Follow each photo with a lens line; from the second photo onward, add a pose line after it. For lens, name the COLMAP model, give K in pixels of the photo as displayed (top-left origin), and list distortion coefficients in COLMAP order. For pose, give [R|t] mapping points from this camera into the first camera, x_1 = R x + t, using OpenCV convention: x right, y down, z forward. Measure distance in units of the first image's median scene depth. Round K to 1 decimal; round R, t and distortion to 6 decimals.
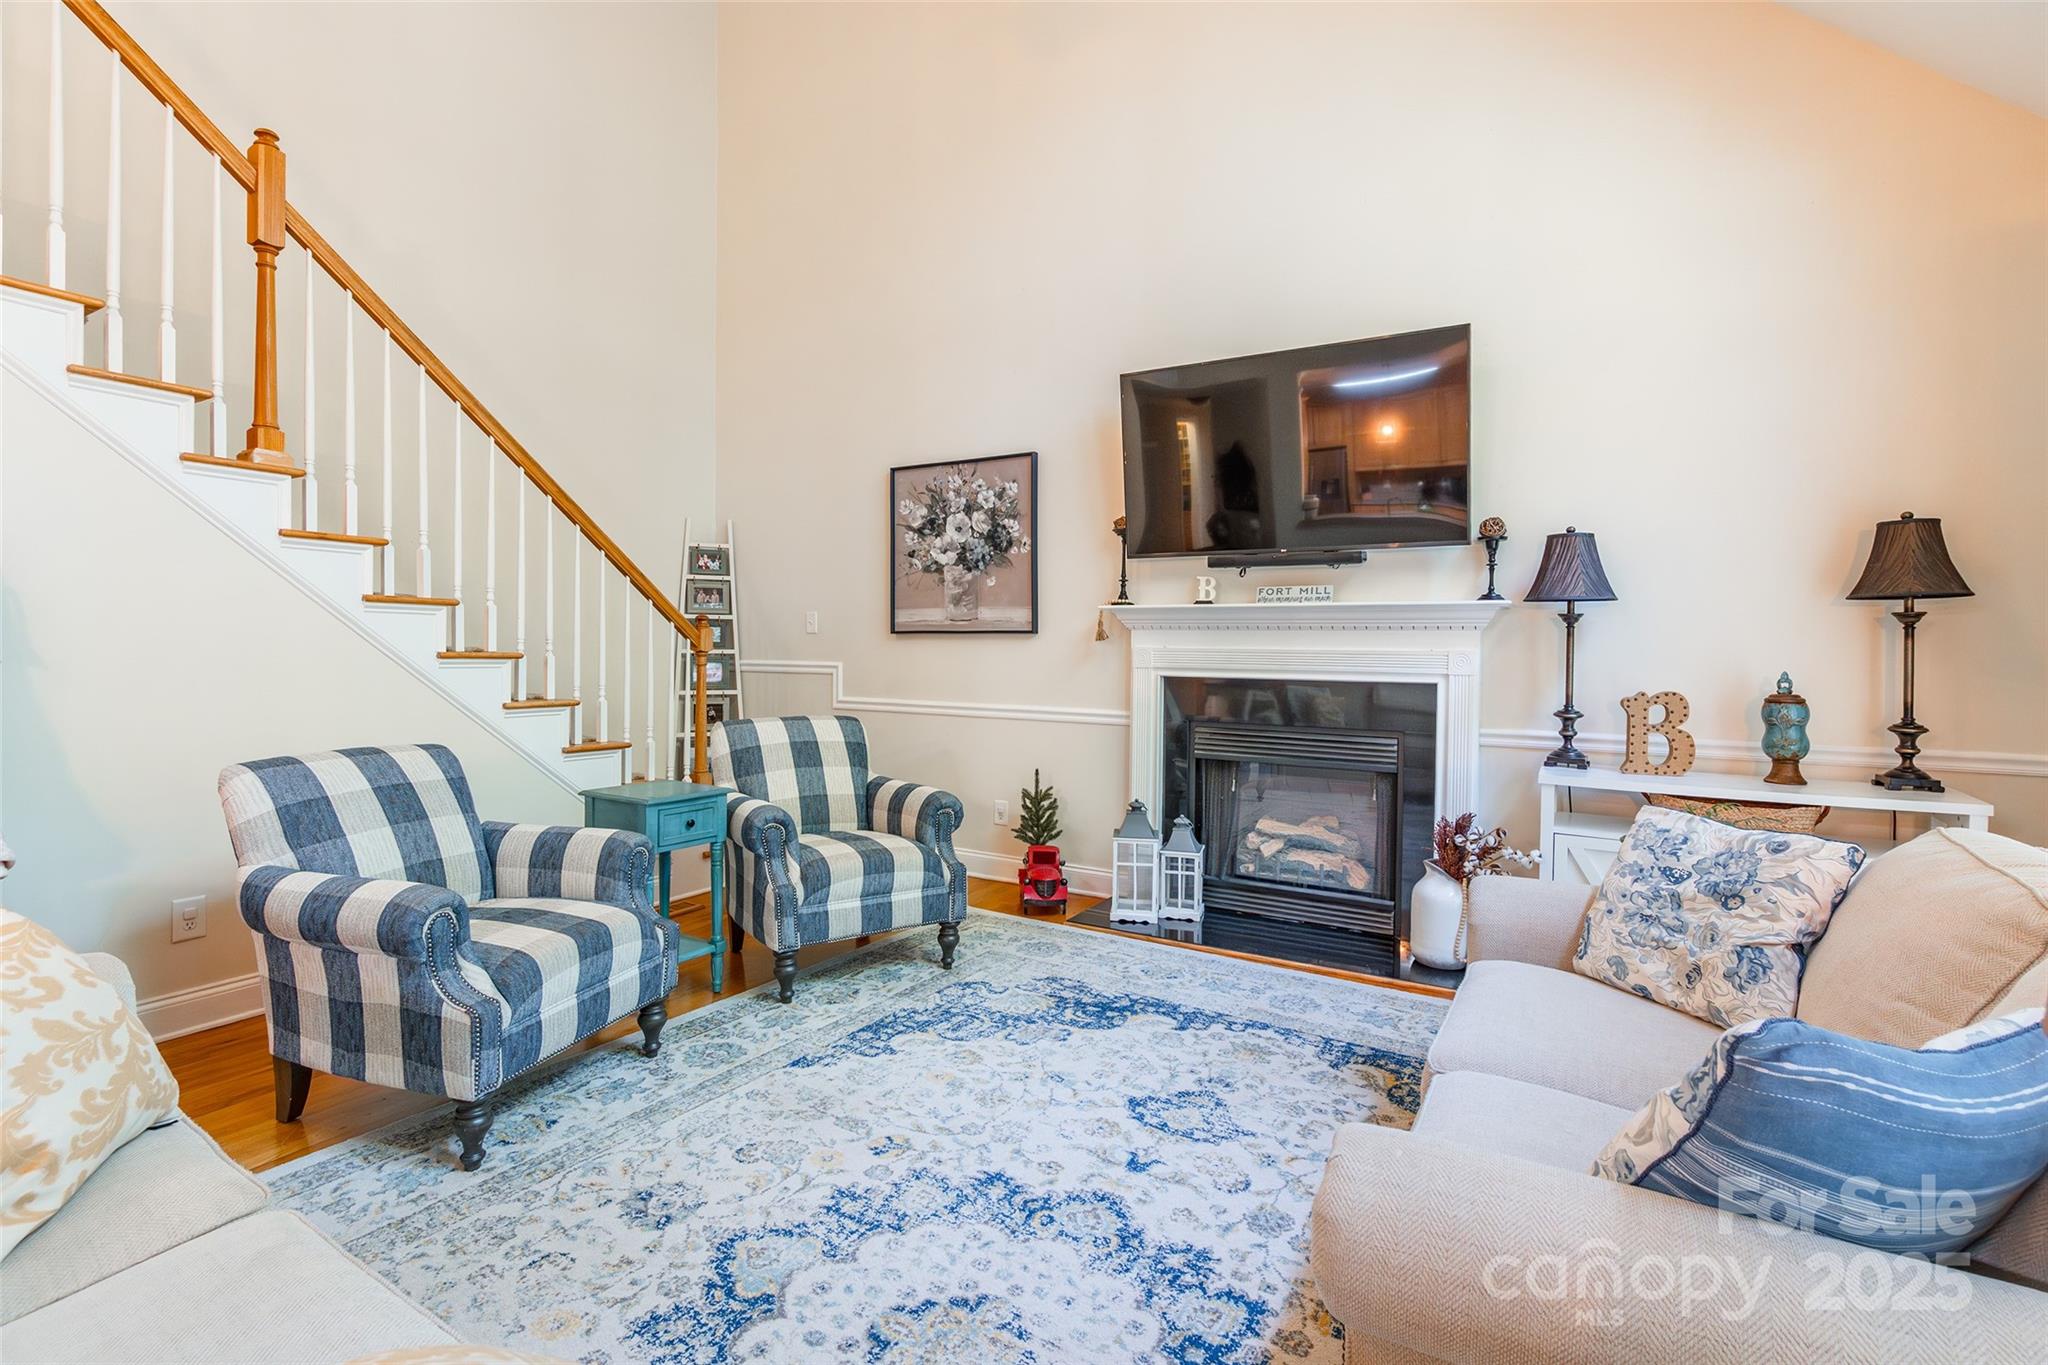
lens RADIAL K [[959.6, 0, 1022.0], [0, 959.6, 656.7], [0, 0, 1]] dist [-0.010844, 0.000086]
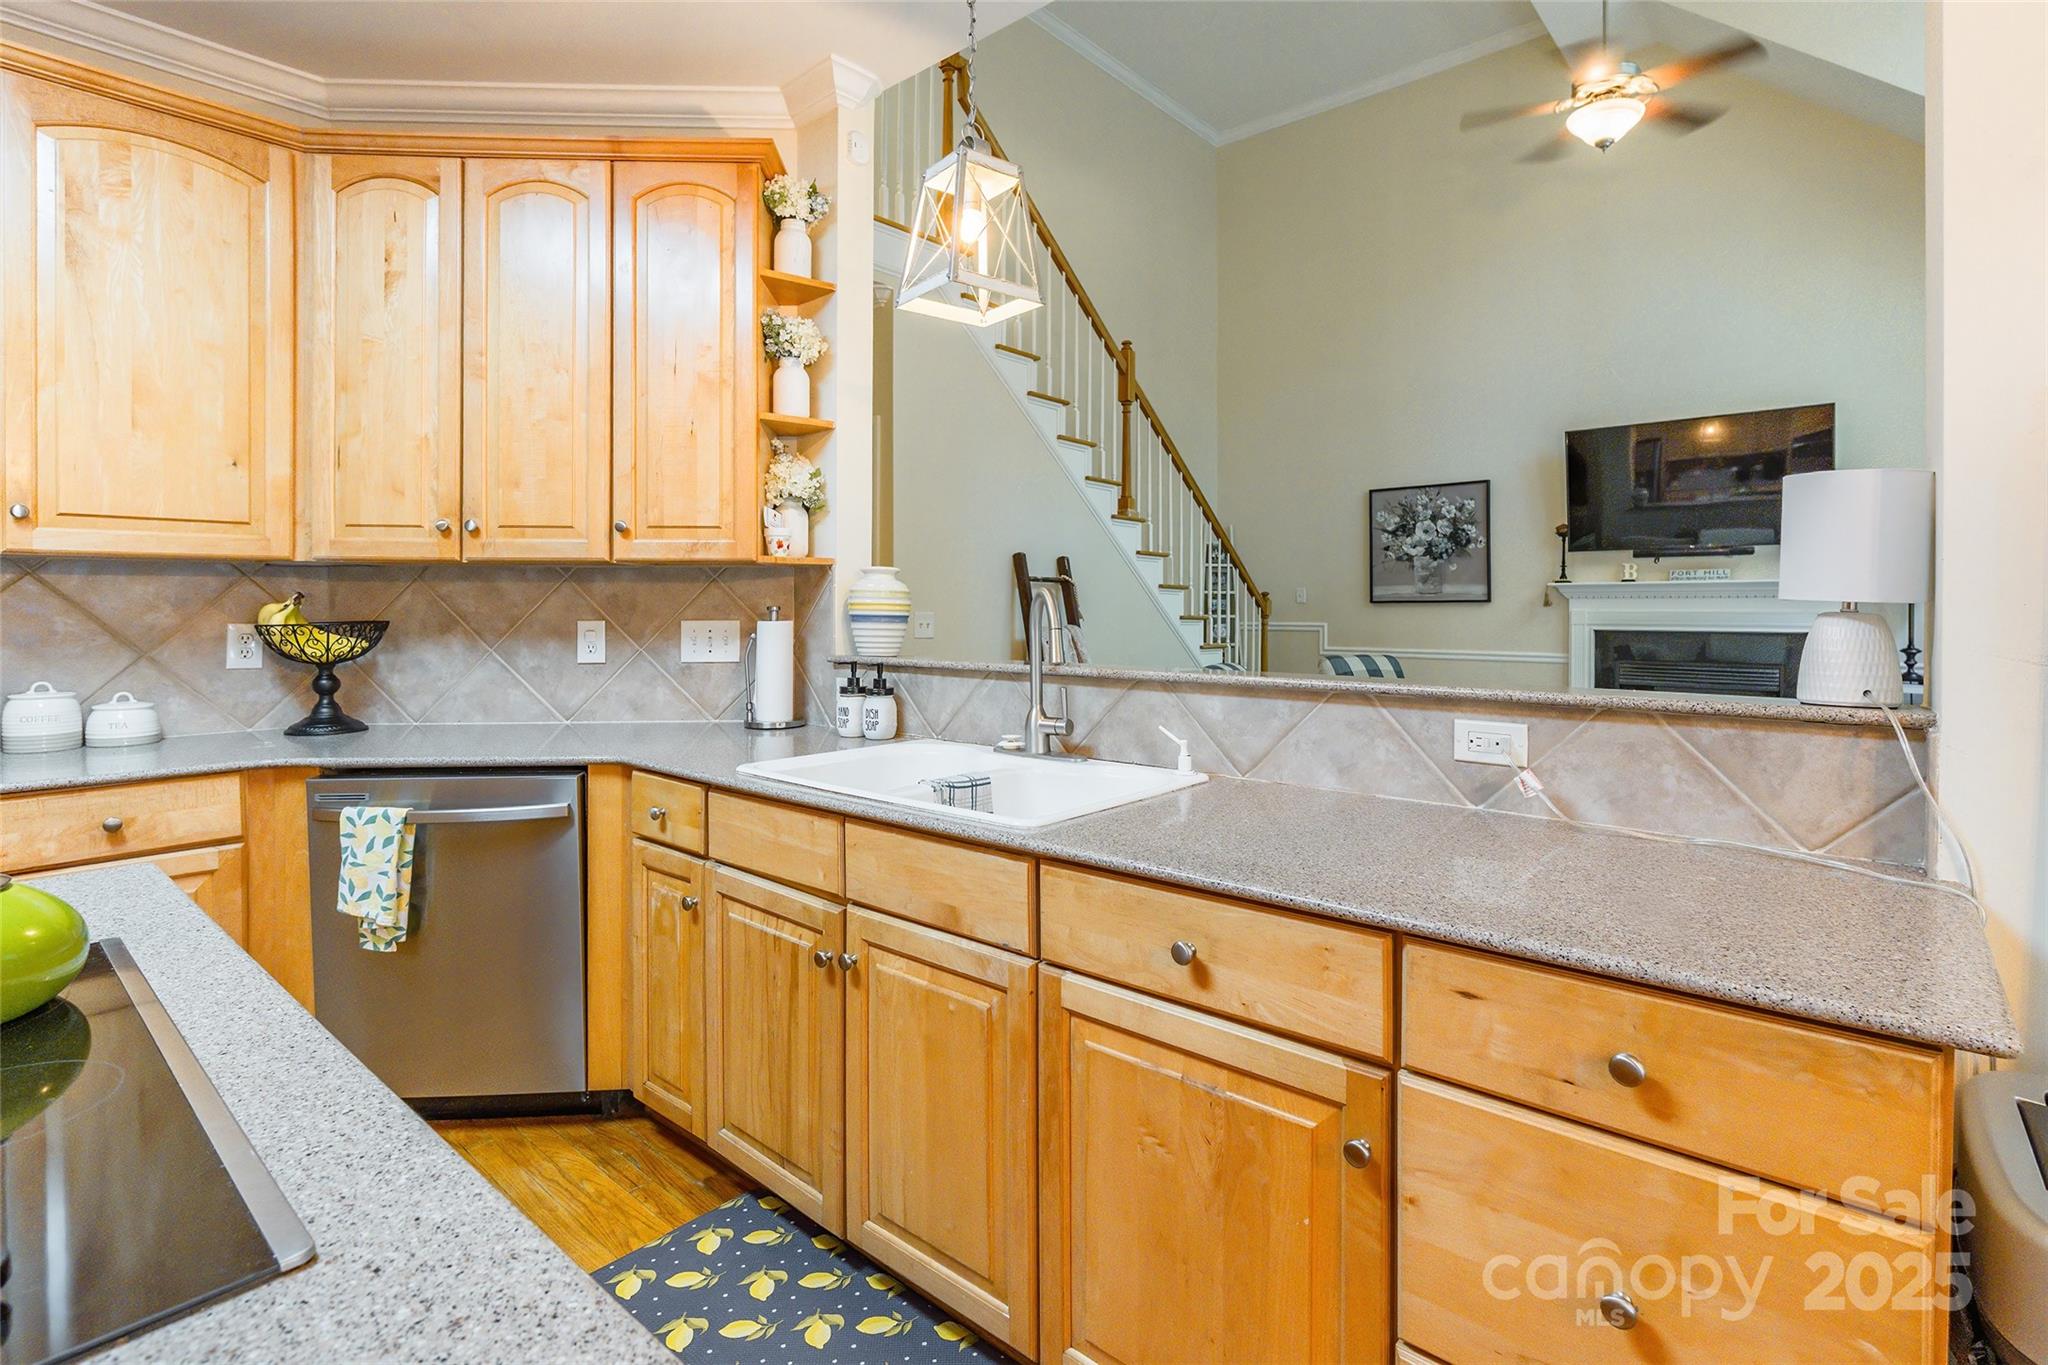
lens RADIAL K [[958.1, 0, 1023.2], [0, 958.1, 613.4], [0, 0, 1]] dist [-0.019694, 0.000075]
pose [[0.981632, -0.007415, -0.190639, -0.441870], [0.005338, 0.999921, -0.011406, 0.006937], [0.190708, 0.010179, 0.981594, -0.623020]]
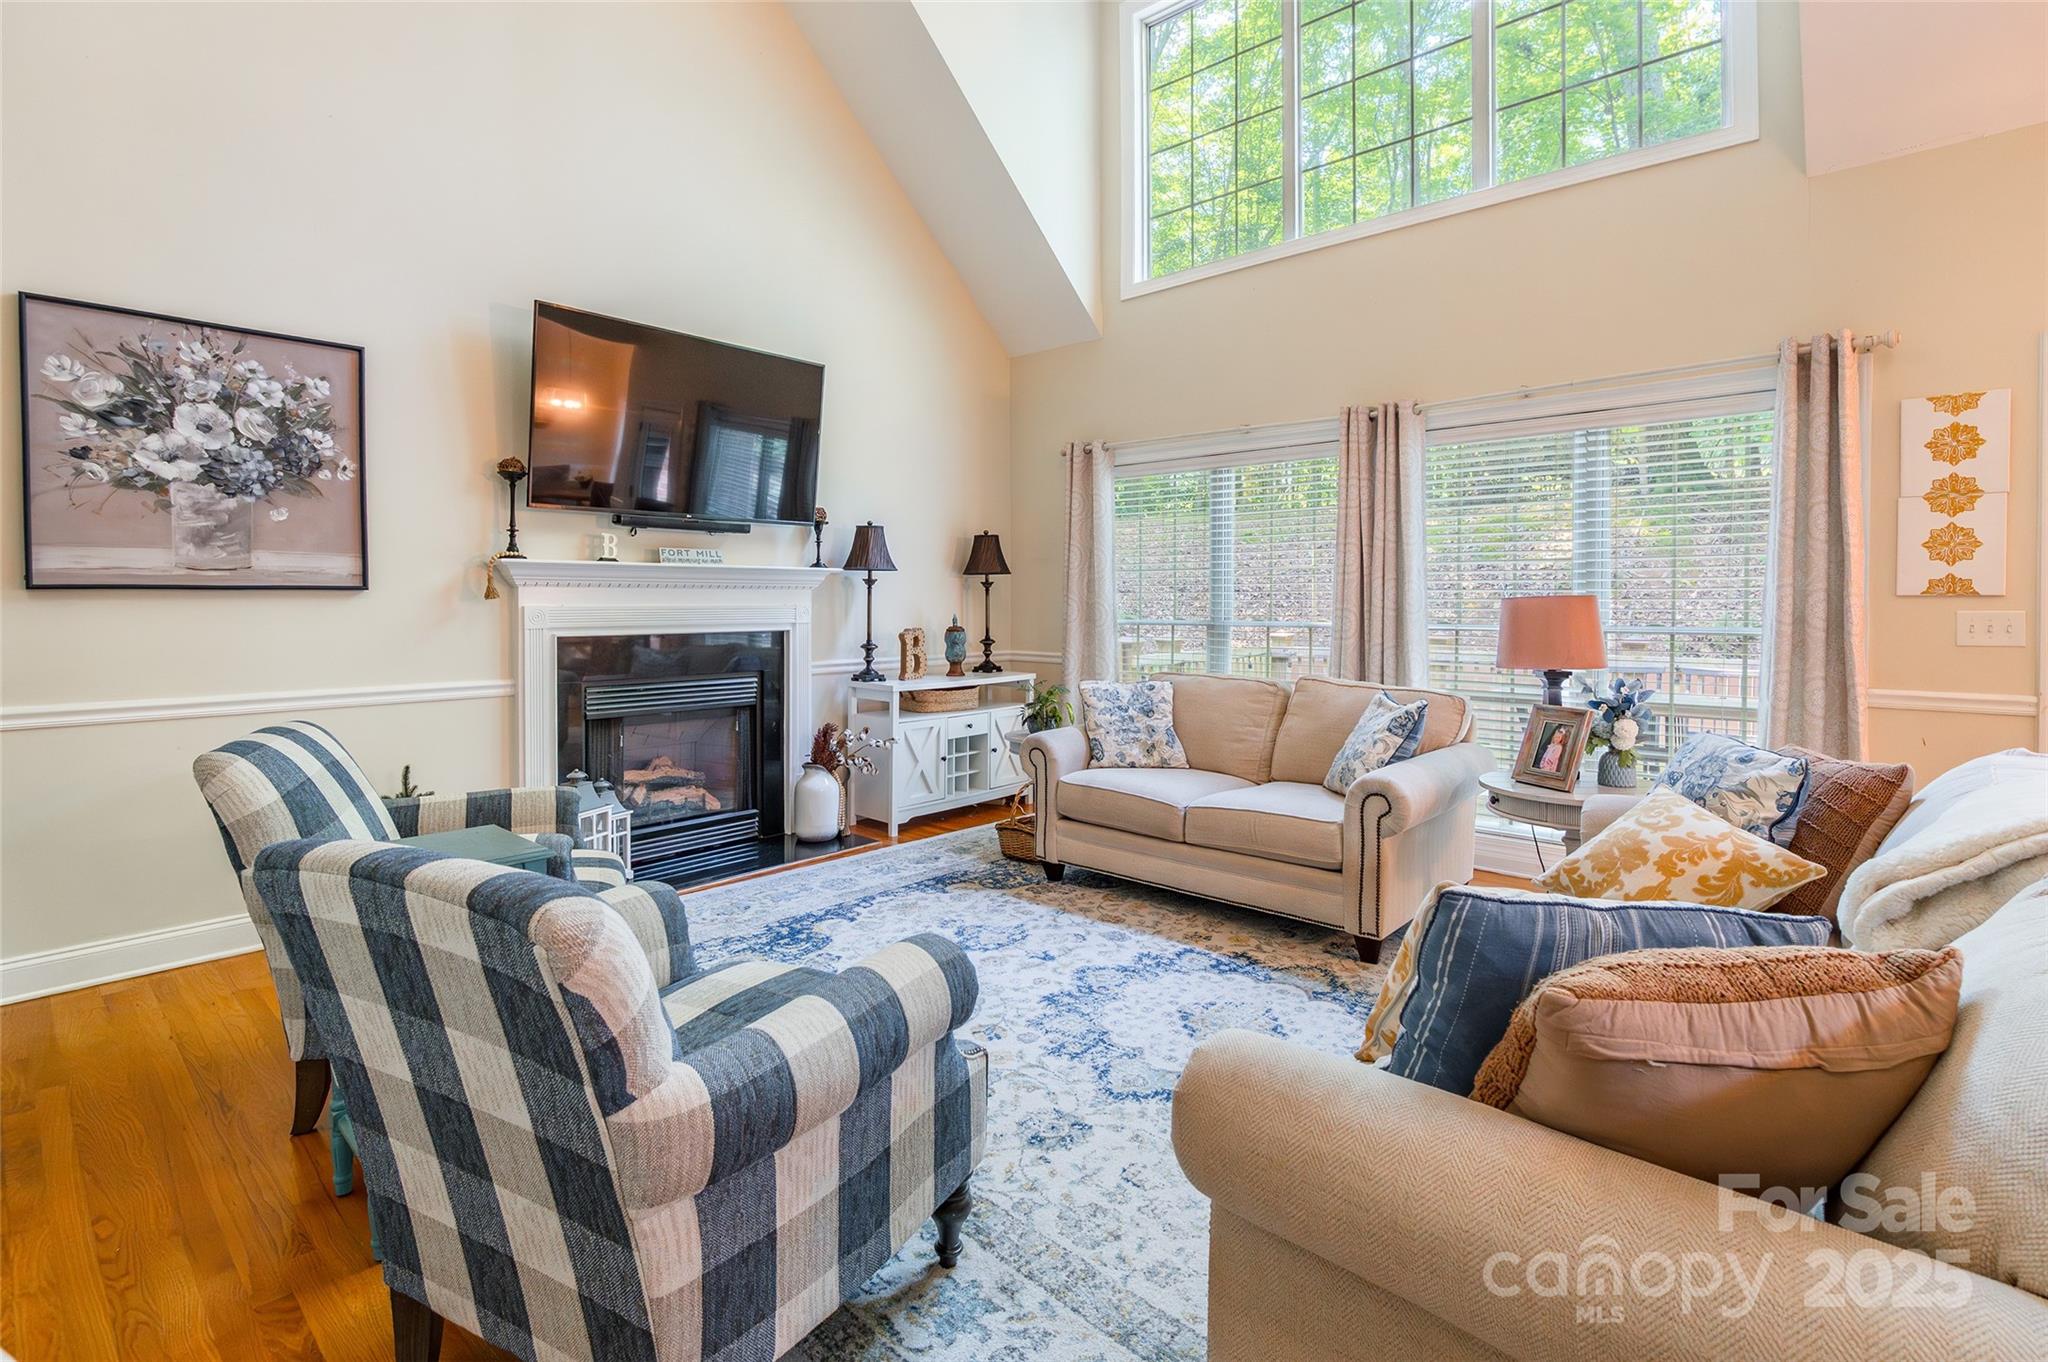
lens RADIAL K [[938.7, 0, 1023.5], [0, 938.7, 616.3], [0, 0, 1]] dist [-0.011670, 0.000162]
pose [[0.188111, -0.025722, 0.981811, -0.649247], [0.016866, 0.999594, 0.022957, -0.012742], [-0.982003, 0.012241, 0.188468, 0.383368]]
